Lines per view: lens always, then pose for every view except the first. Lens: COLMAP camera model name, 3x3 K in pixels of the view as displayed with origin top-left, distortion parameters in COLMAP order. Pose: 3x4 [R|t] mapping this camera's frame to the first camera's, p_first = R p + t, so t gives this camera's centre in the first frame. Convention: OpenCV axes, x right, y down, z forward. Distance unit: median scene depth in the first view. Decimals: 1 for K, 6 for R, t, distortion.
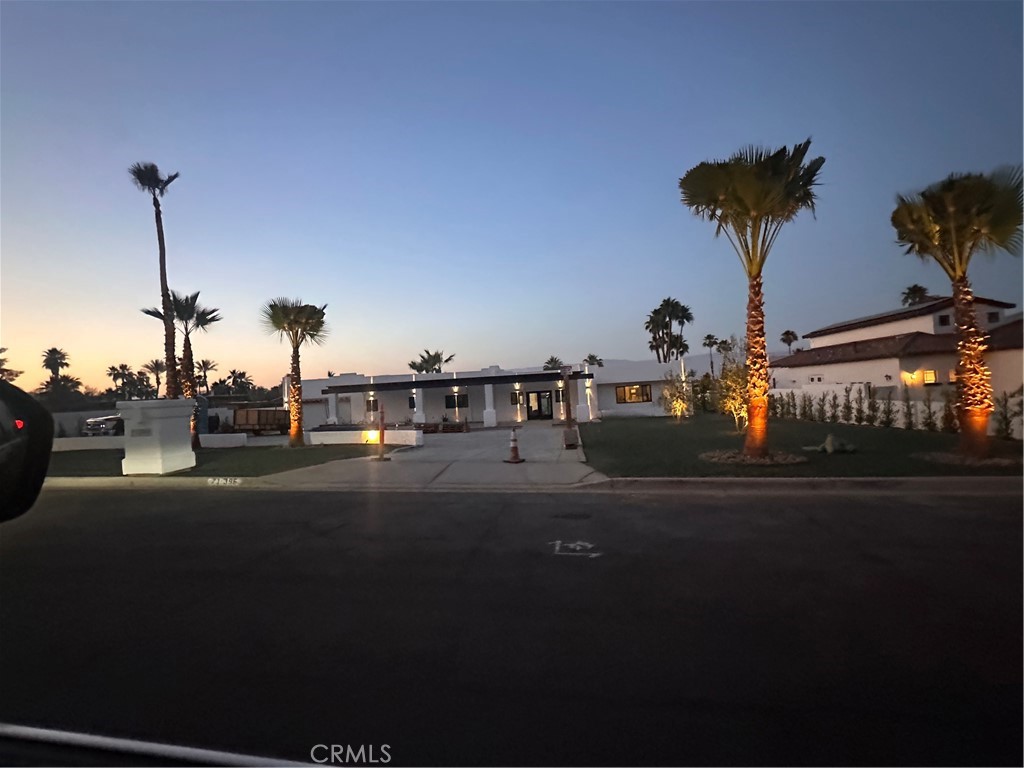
lens RADIAL K [[479.1, 0, 512.0], [0, 479.1, 384.0], [0, 0, 1]] dist [-0.001182, -0.000466]
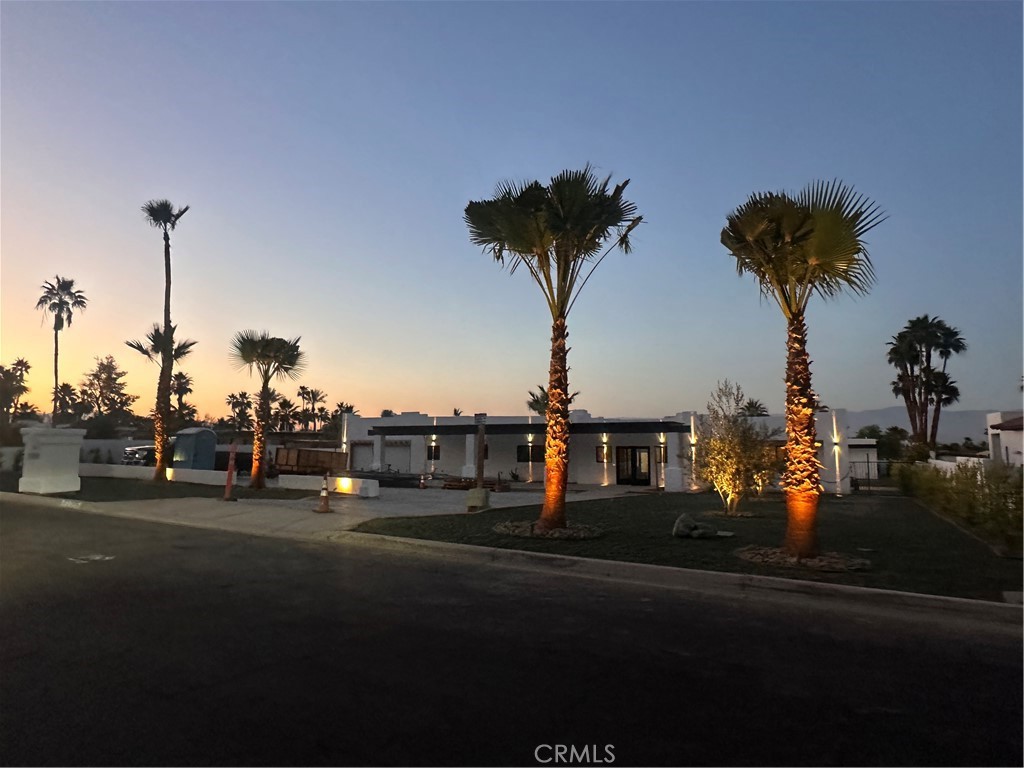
lens RADIAL K [[663.2, 0, 512.0], [0, 663.2, 384.0], [0, 0, 1]] dist [-0.004862, -0.003408]
pose [[0.947609, 0.026281, -0.318349, 0.224561], [-0.049076, 0.996756, -0.063795, -0.007212], [0.315640, 0.076076, 0.945824, -0.041943]]
